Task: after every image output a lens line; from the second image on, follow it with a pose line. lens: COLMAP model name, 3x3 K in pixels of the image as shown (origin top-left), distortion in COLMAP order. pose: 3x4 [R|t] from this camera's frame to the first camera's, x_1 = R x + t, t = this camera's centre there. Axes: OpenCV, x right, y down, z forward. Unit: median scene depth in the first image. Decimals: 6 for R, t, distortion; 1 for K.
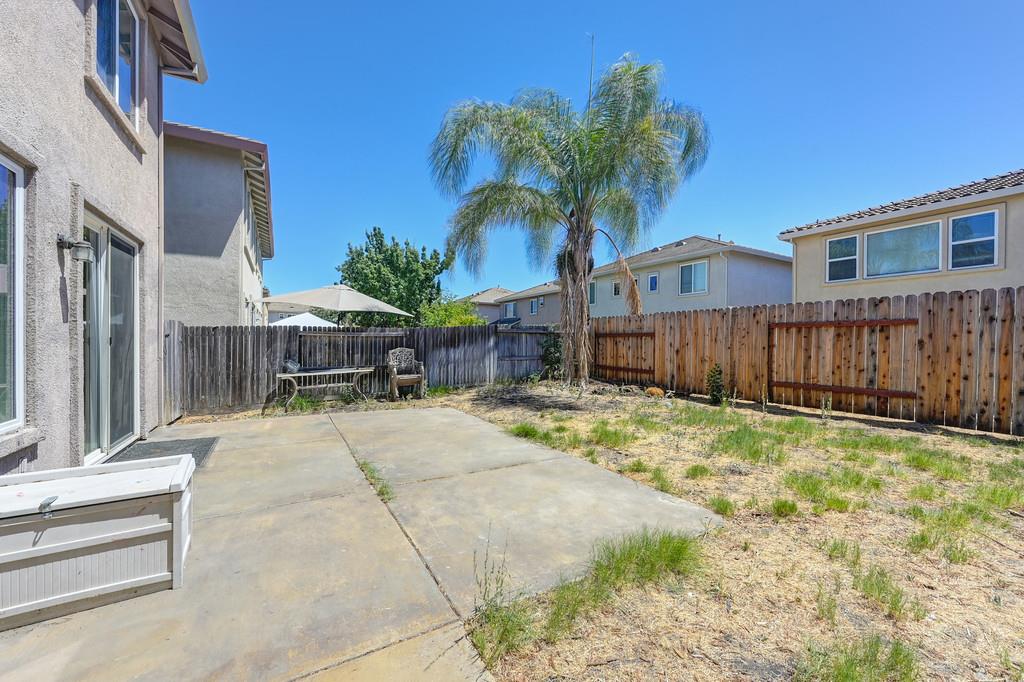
lens RADIAL K [[405.0, 0, 514.5], [0, 405.0, 341.9], [0, 0, 1]] dist [-0.001211, 0.000149]
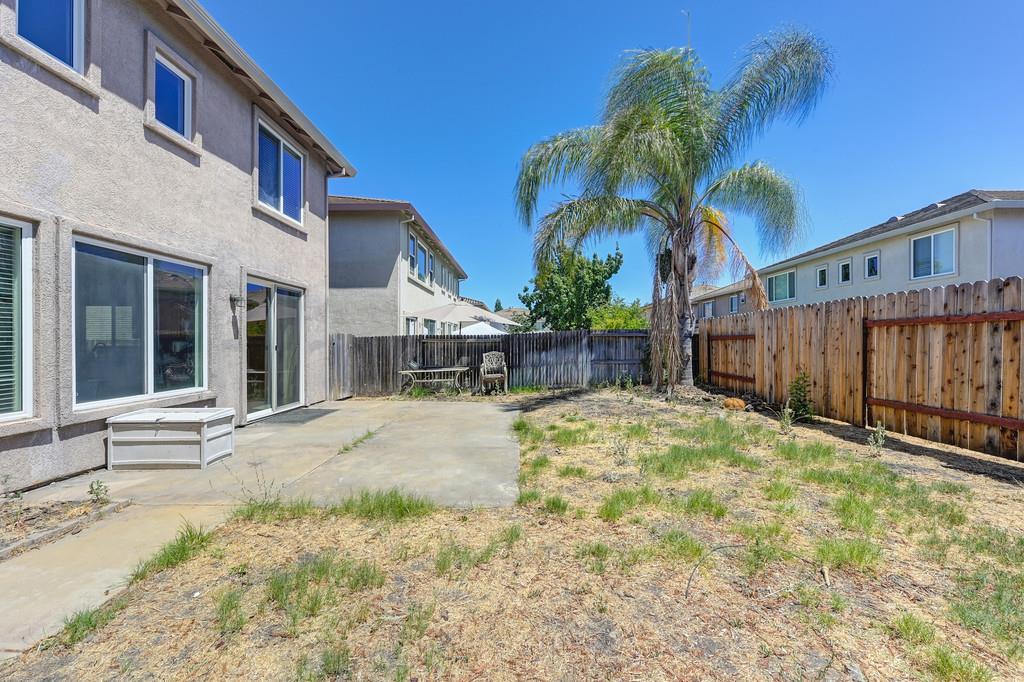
lens RADIAL K [[405.0, 0, 513.2], [0, 405.0, 341.5], [0, 0, 1]] dist [-0.001211, 0.000149]
pose [[0.855506, -0.010056, -0.517695, 0.439826], [0.006293, 0.999939, -0.009025, -0.004538], [0.517754, 0.004463, 0.855518, 0.012649]]
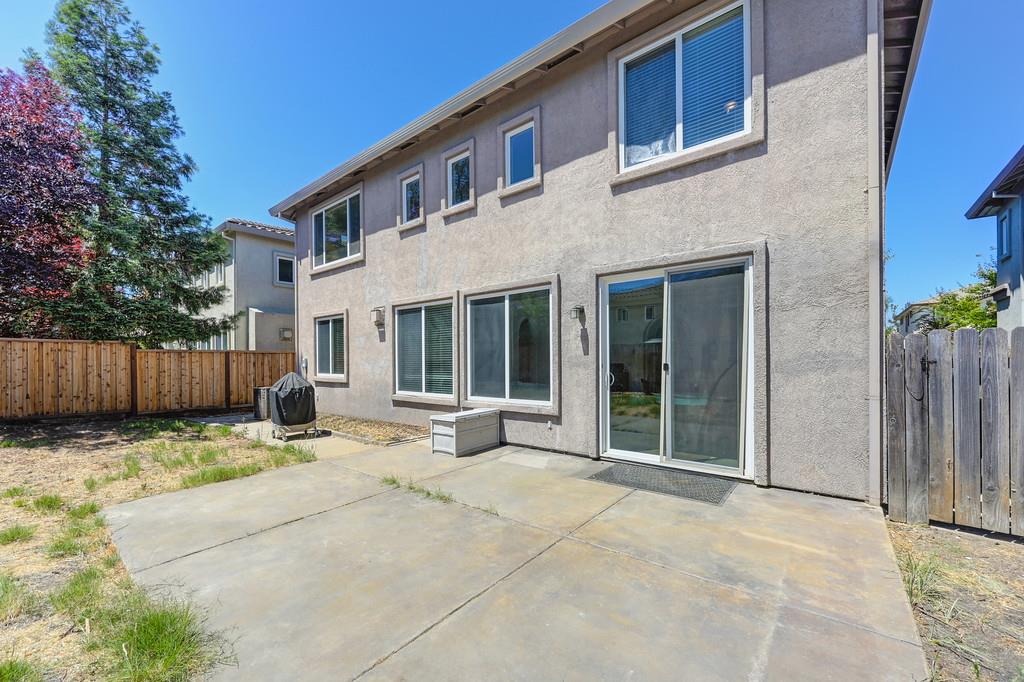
lens RADIAL K [[405.0, 0, 517.4], [0, 405.0, 361.0], [0, 0, 1]] dist [-0.001211, 0.000149]
pose [[-0.933721, 0.003765, -0.357983, -0.102888], [0.001854, 0.999982, 0.005681, -0.014420], [0.357998, 0.004640, -0.933711, 1.059844]]
